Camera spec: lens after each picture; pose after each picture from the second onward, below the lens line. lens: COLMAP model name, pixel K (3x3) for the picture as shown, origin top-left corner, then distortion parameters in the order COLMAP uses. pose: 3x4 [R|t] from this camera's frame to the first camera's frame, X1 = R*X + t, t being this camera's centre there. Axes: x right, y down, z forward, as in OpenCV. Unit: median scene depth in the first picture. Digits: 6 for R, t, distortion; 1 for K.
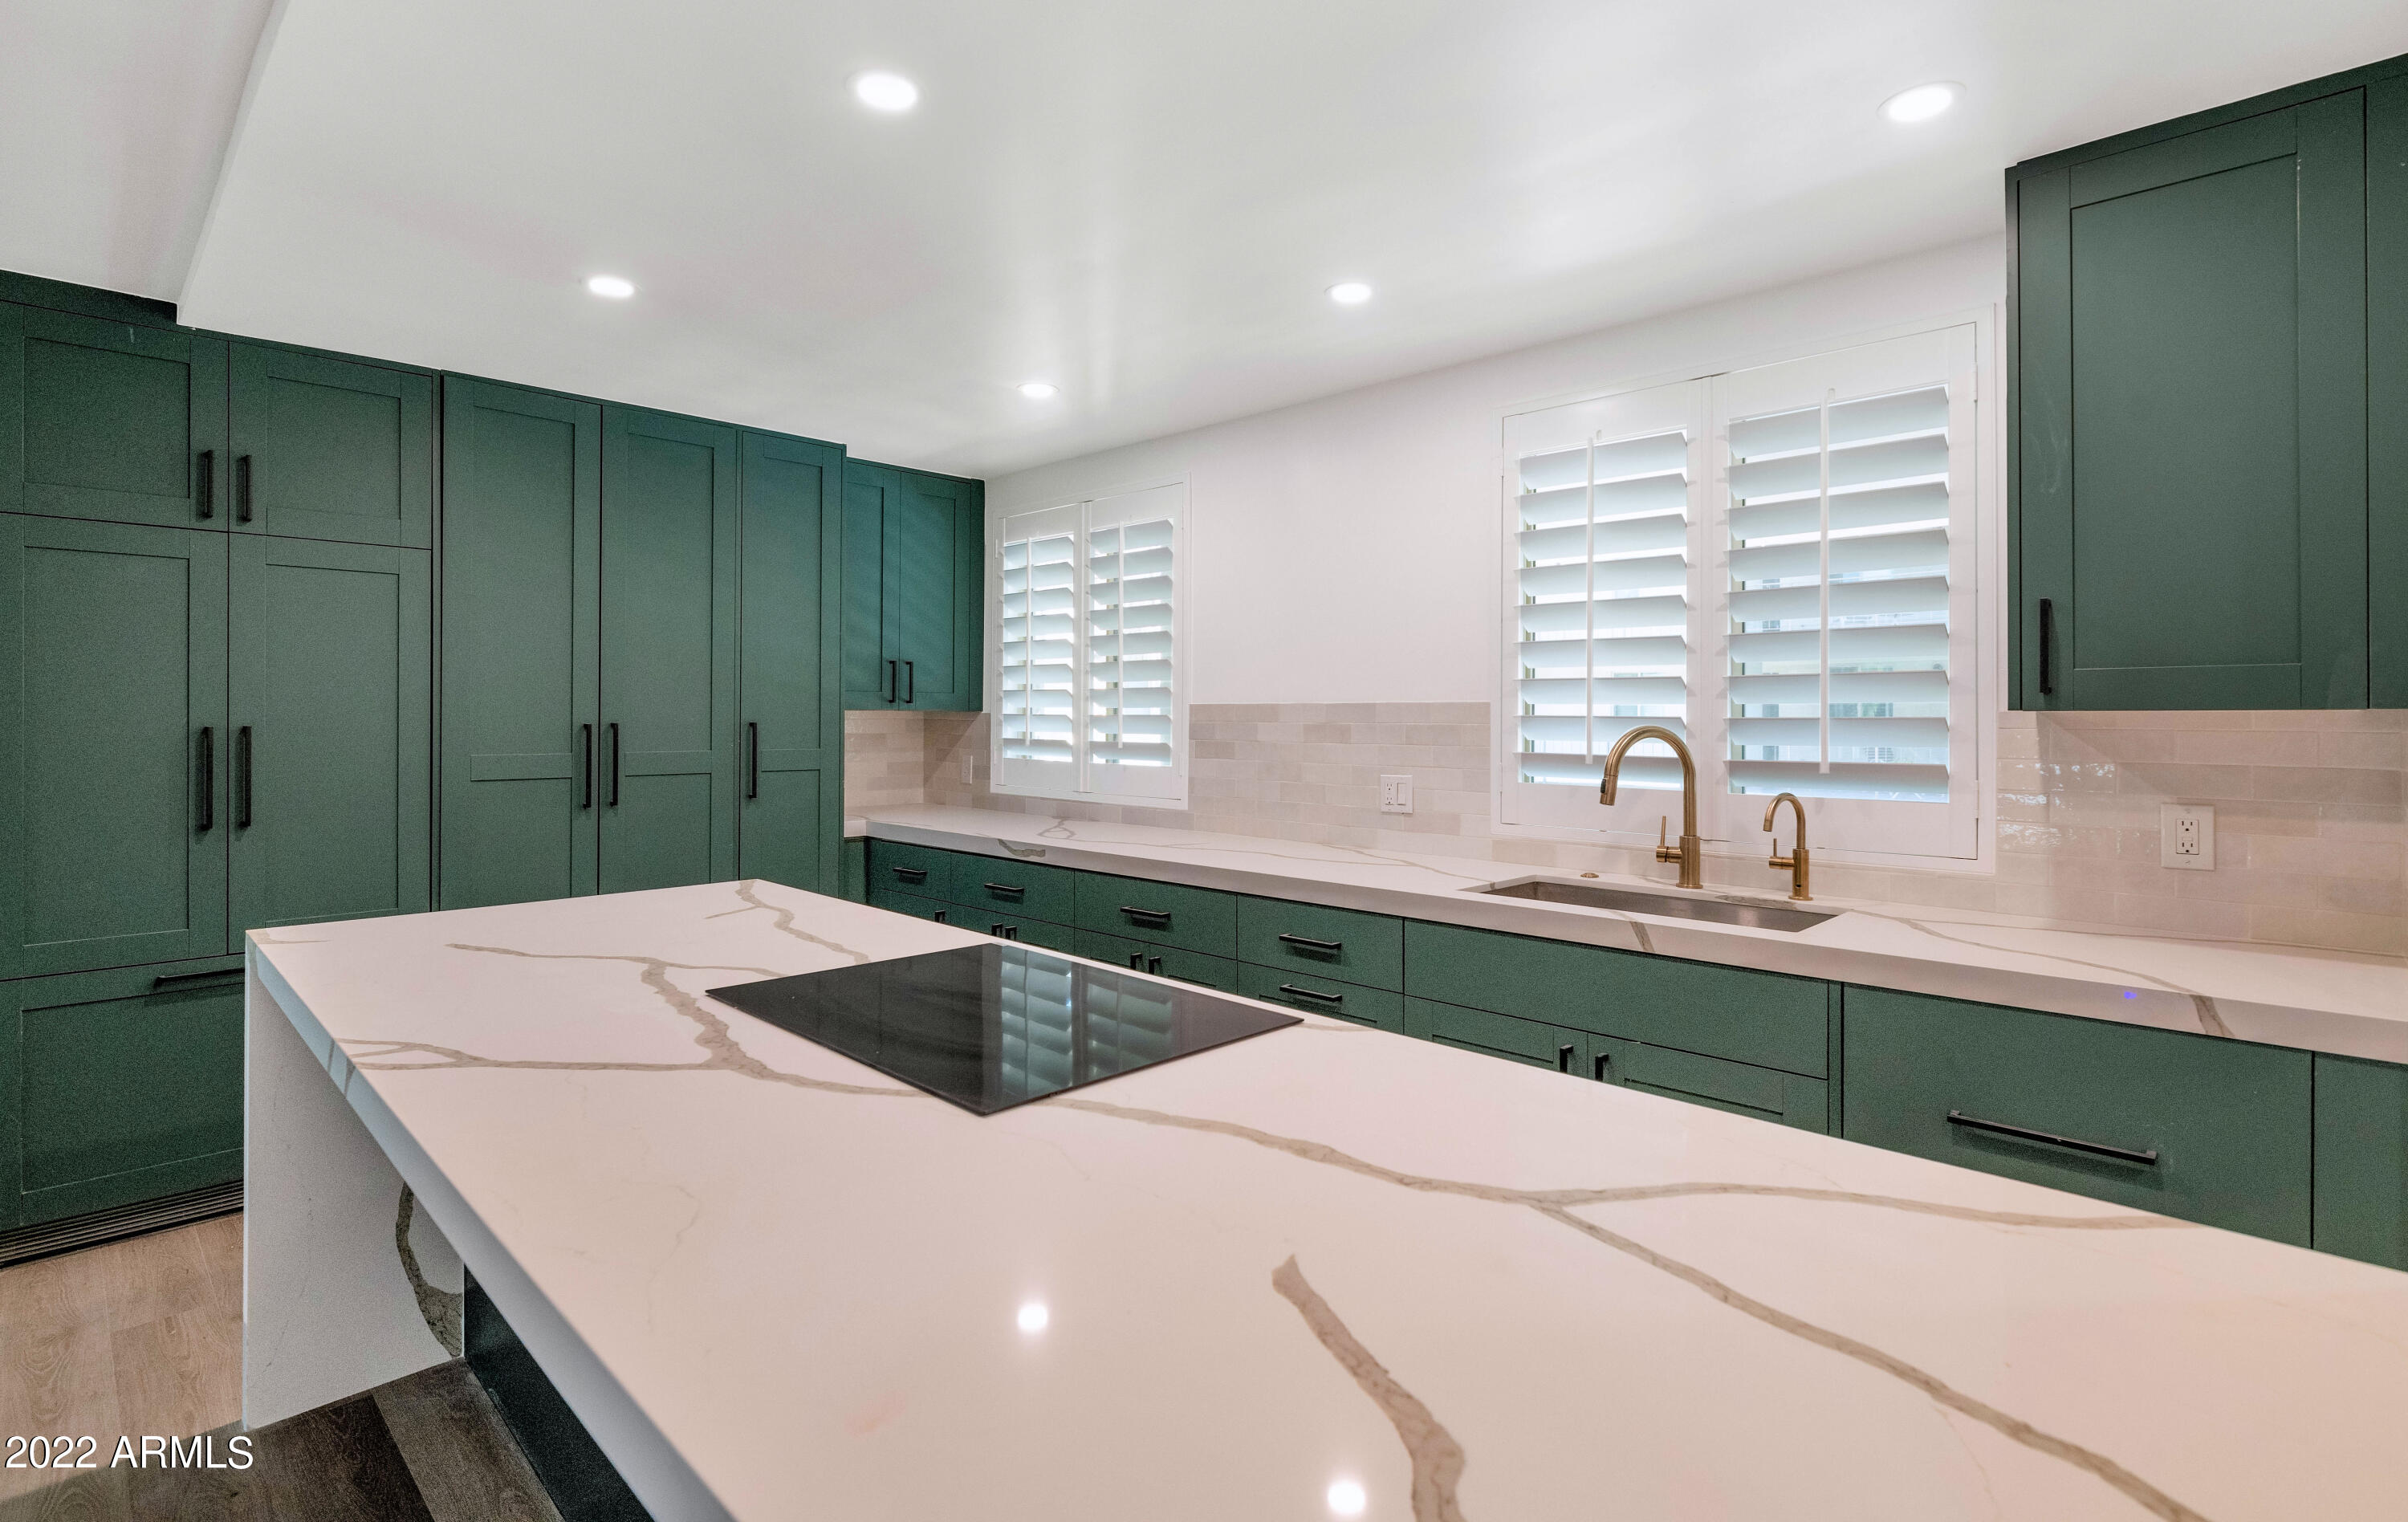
lens RADIAL K [[1151.6, 0, 1204.0], [0, 1151.6, 761.0], [0, 0, 1]] dist [0.001631, 0.000048]
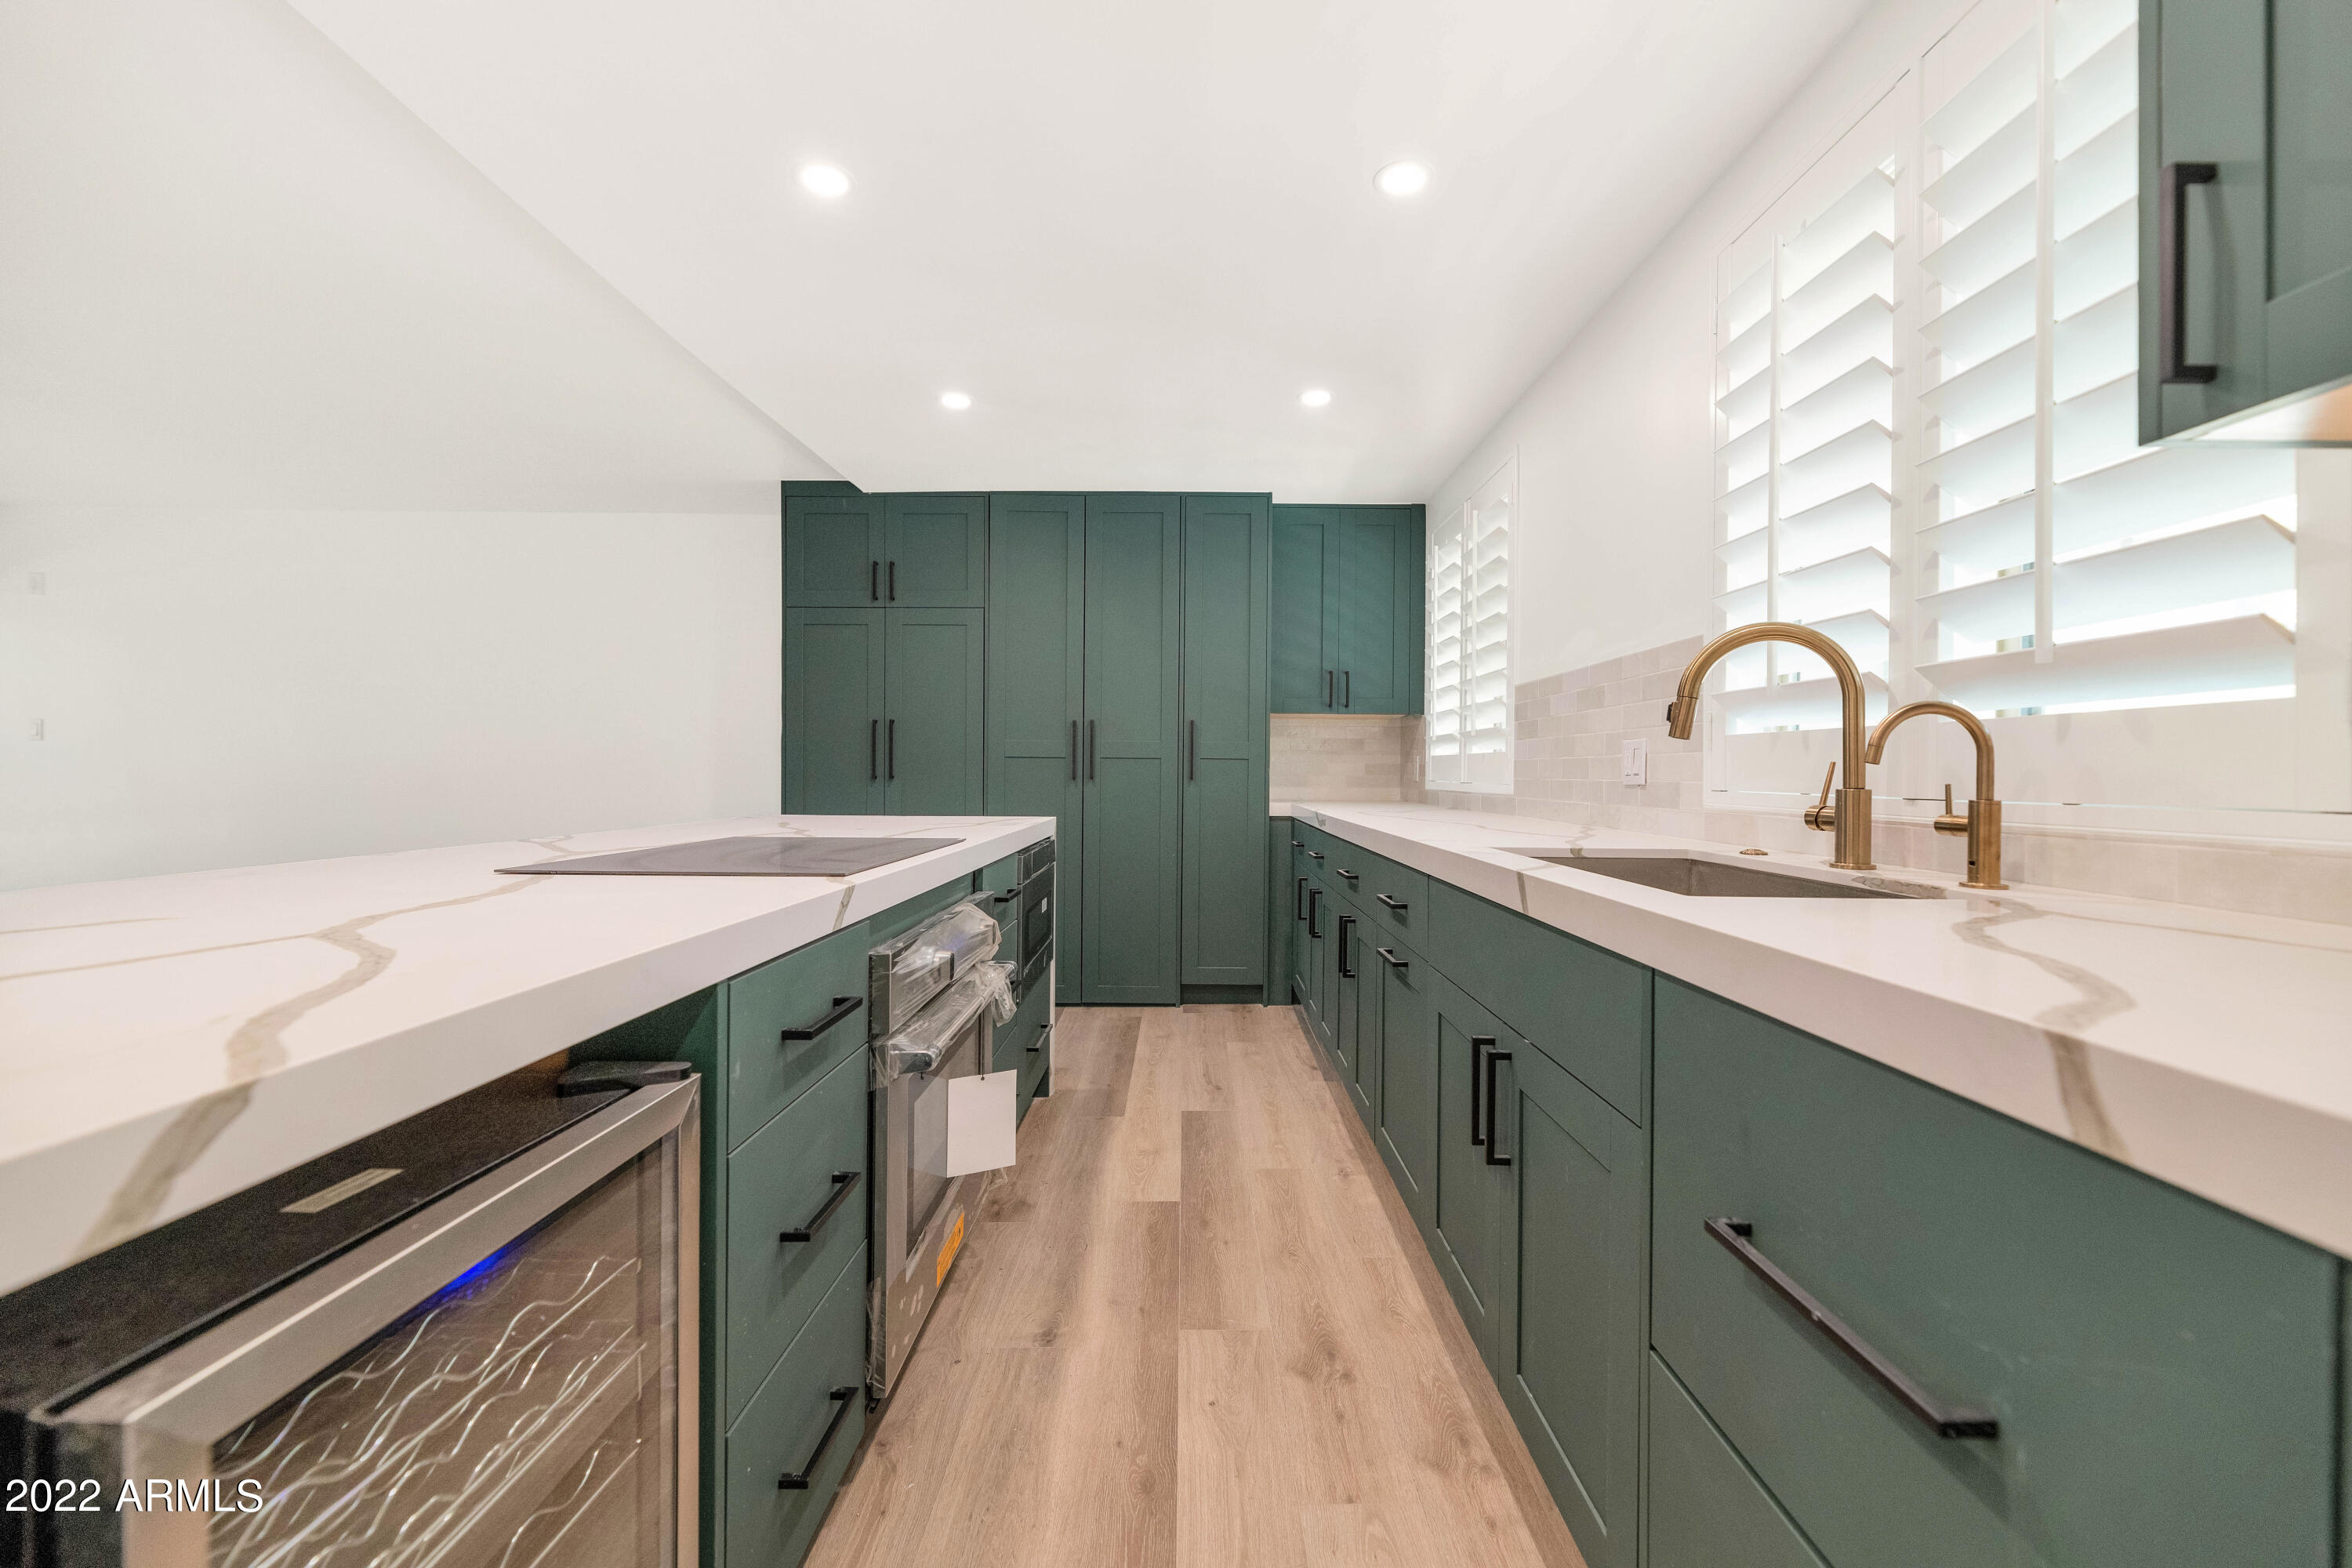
lens RADIAL K [[961.5, 0, 1176.0], [0, 961.5, 784.0], [0, 0, 1]] dist [-0.000592, 0.000024]
pose [[0.693760, 0.011052, -0.720122, 0.422868], [-0.034640, 0.999237, -0.018036, 0.066041], [0.719373, 0.037458, 0.693613, 0.275882]]
